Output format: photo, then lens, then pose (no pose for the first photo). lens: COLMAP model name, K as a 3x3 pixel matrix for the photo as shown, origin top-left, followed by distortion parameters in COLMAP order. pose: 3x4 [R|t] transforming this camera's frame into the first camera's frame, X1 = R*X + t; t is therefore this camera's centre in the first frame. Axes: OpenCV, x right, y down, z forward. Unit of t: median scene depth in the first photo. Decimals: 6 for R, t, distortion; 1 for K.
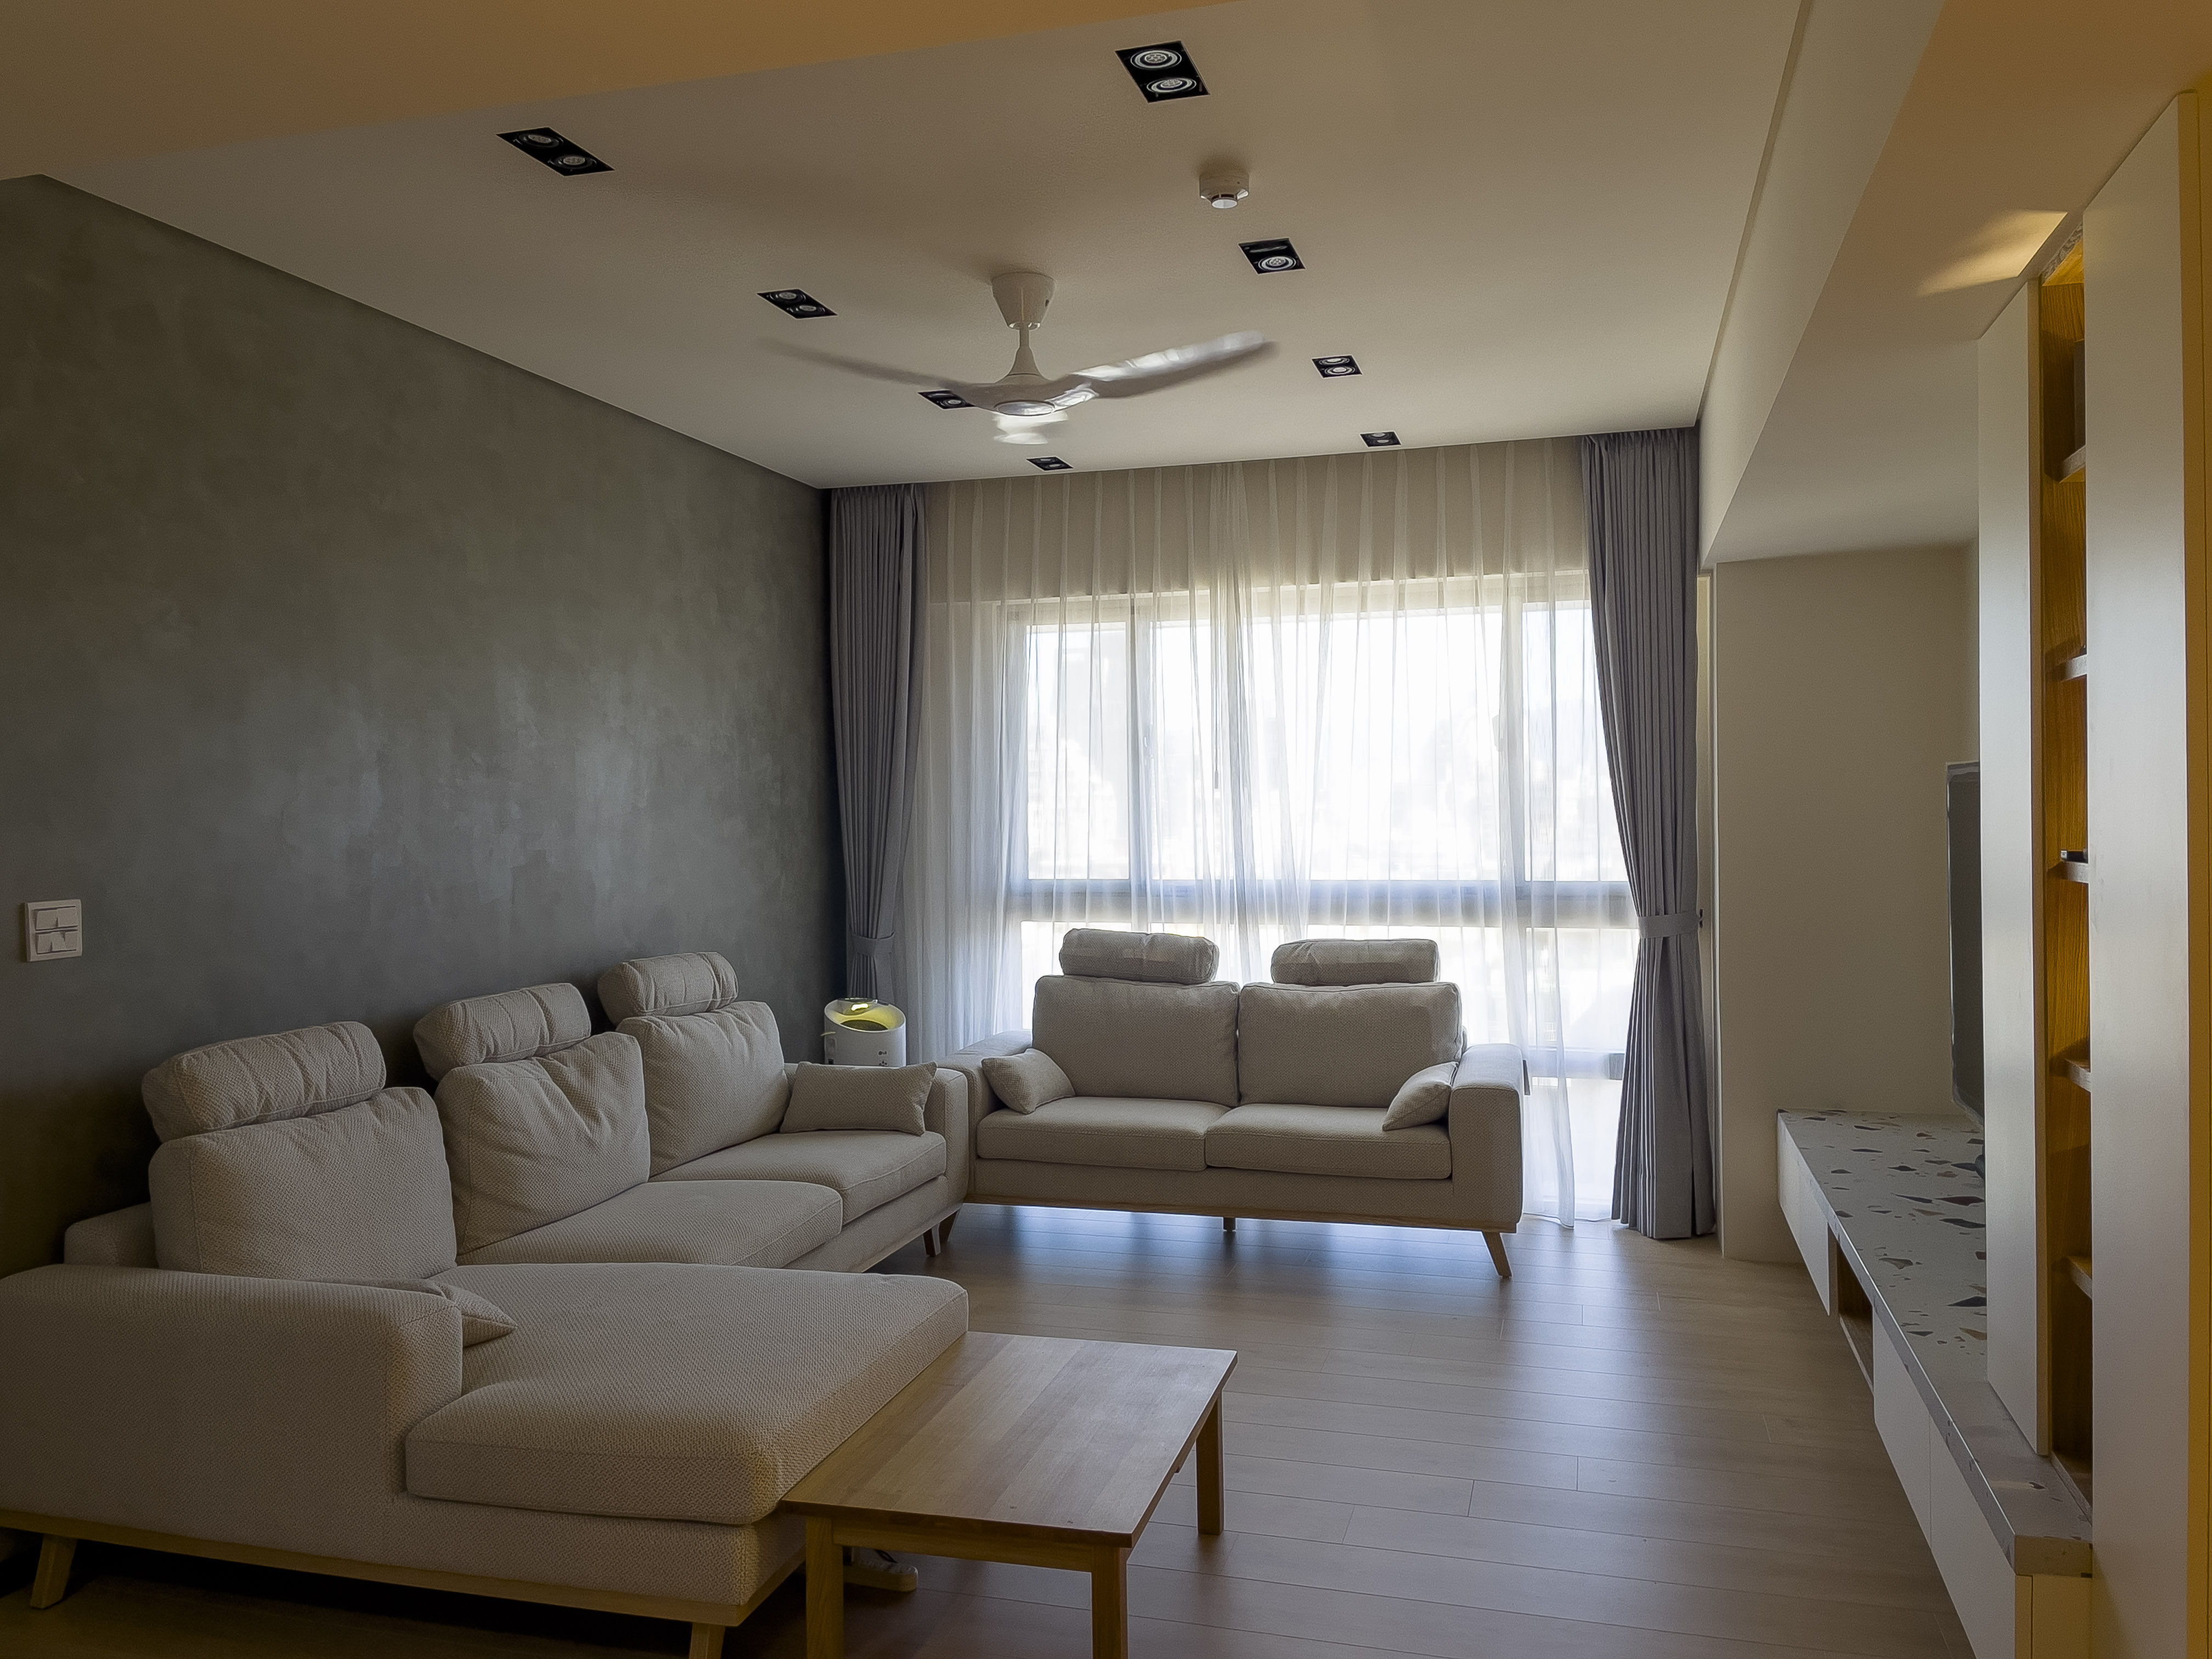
lens RADIAL K [[1720.3, 0, 1107.1], [0, 1720.3, 823.9], [0, 0, 1]] dist [0.073662, -0.000609]
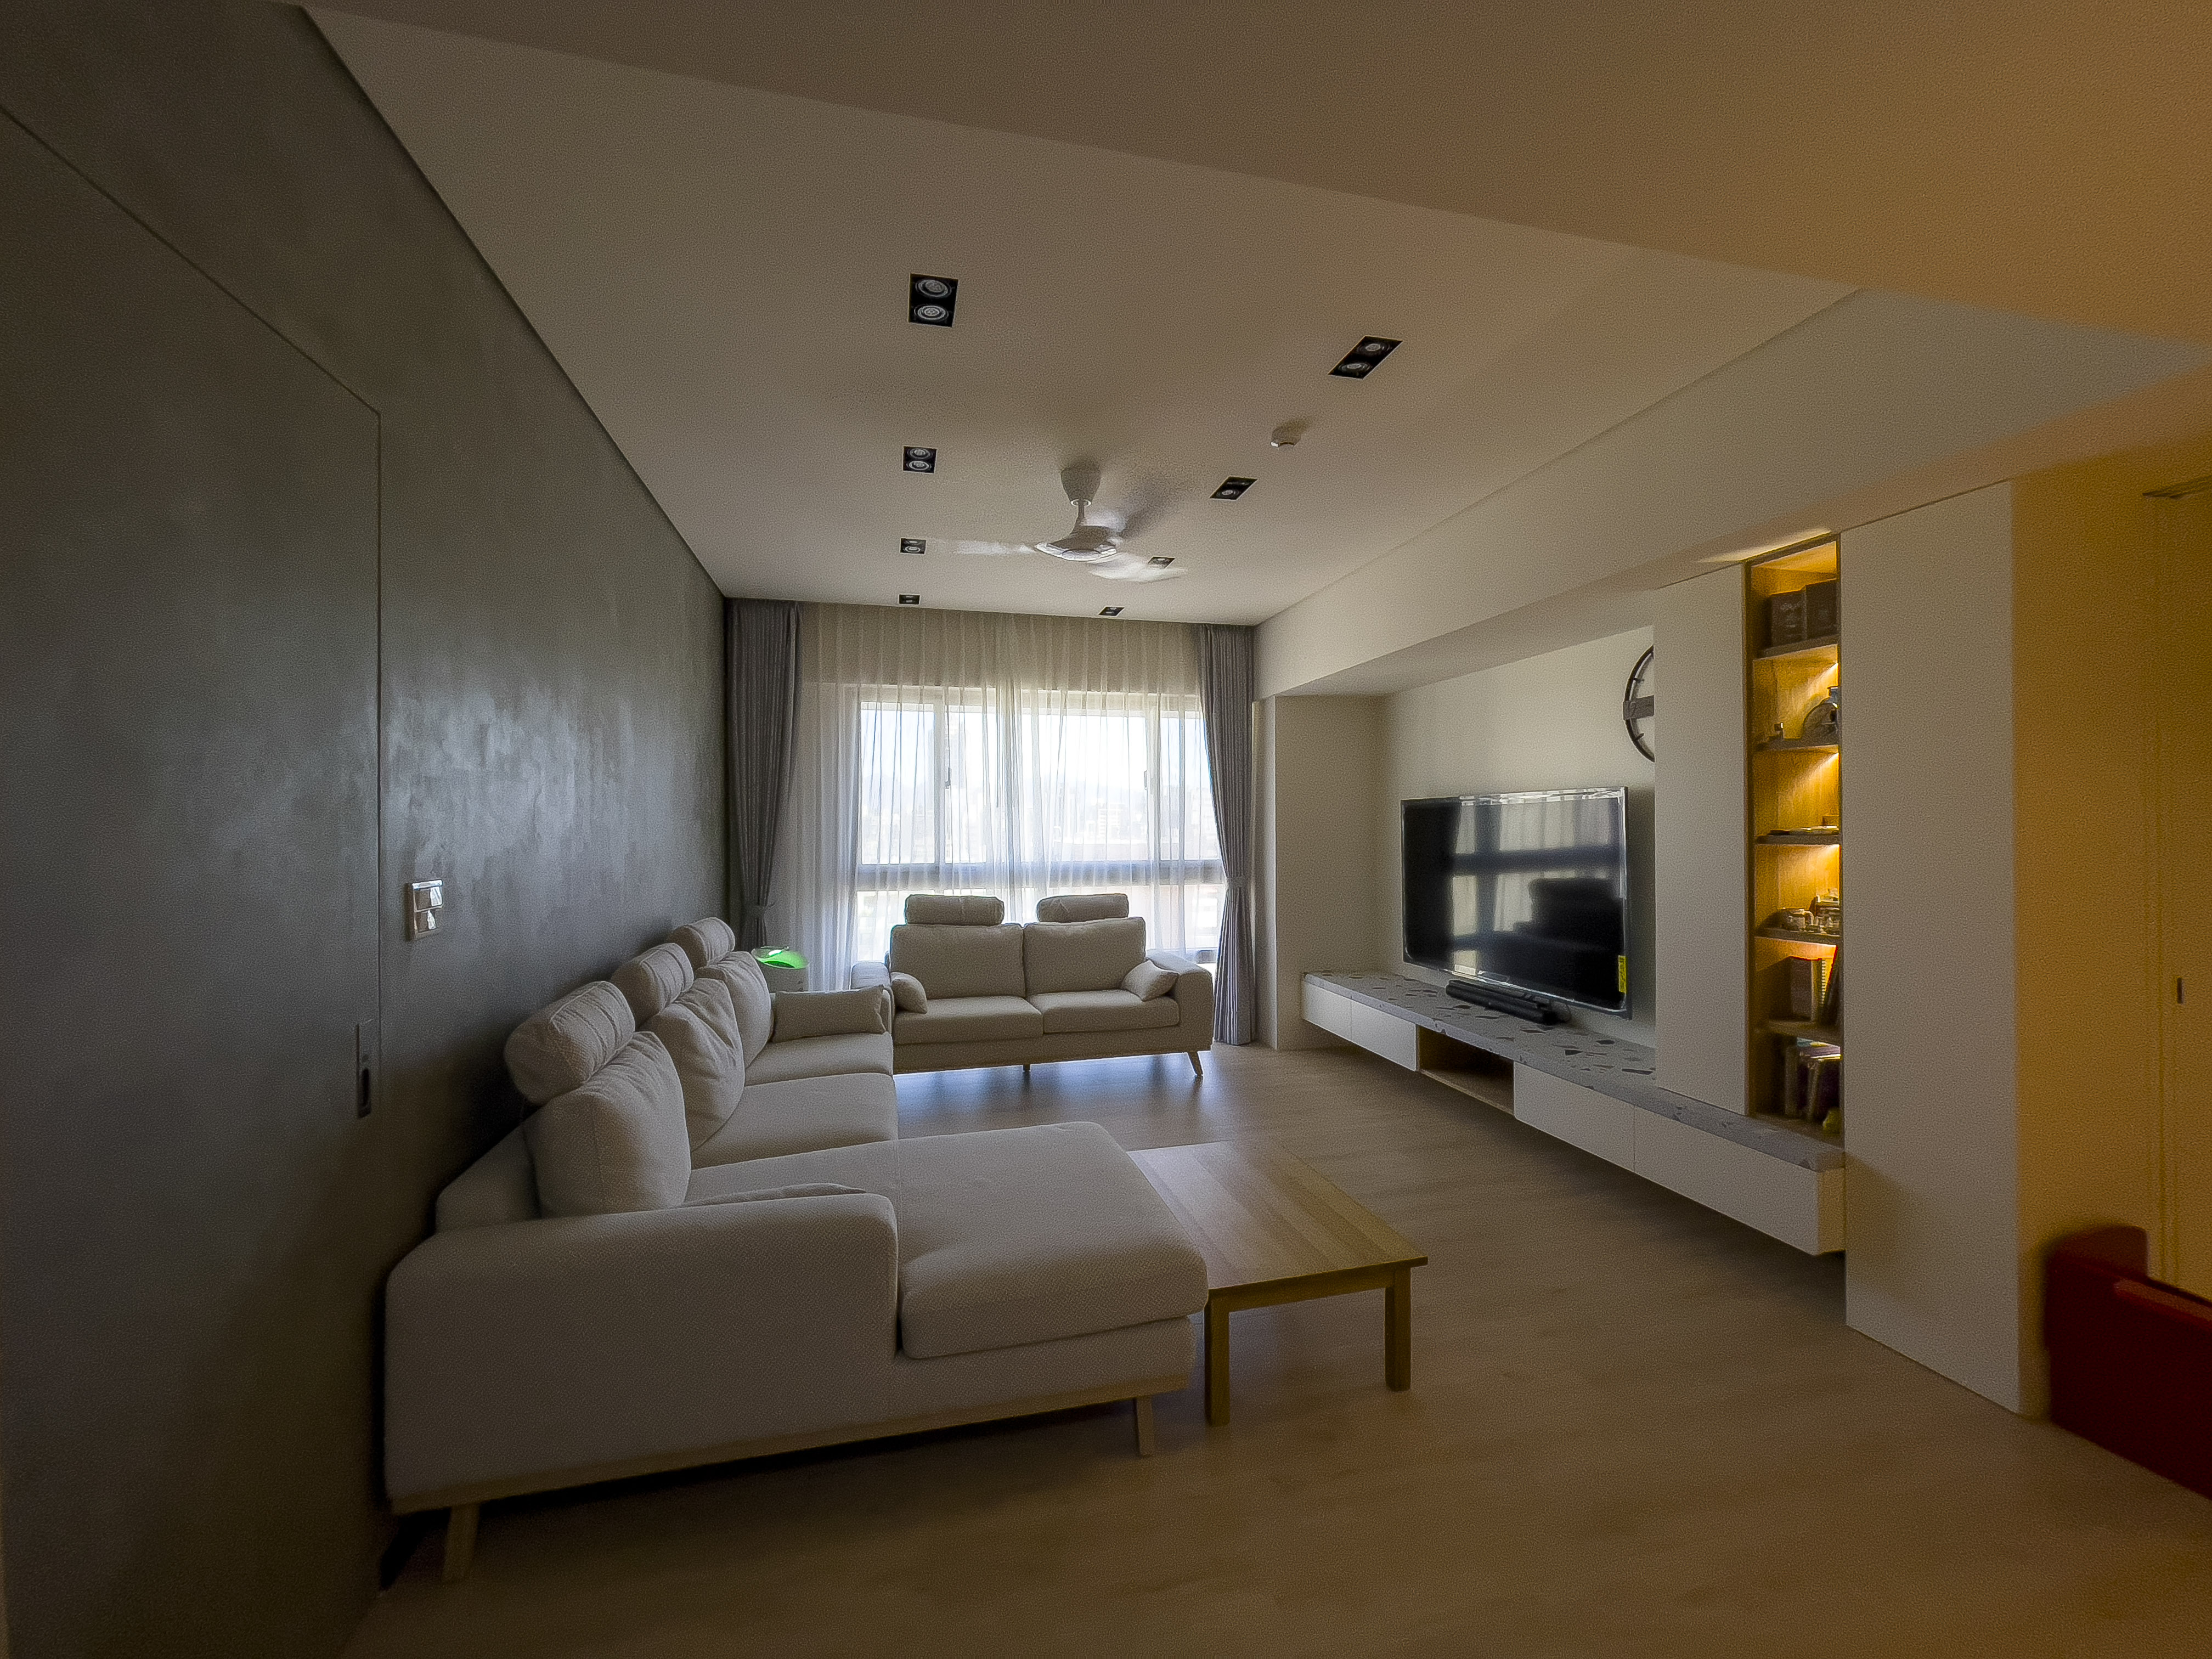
lens RADIAL K [[915.1, 0, 1114.5], [0, 915.1, 824.0], [0, 0, 1]] dist [0.053801, -0.000246]
pose [[0.864101, 0.007811, 0.503258, -0.296171], [0.001604, 0.999832, -0.018272, 0.012224], [-0.503316, 0.016596, 0.863943, 0.180501]]
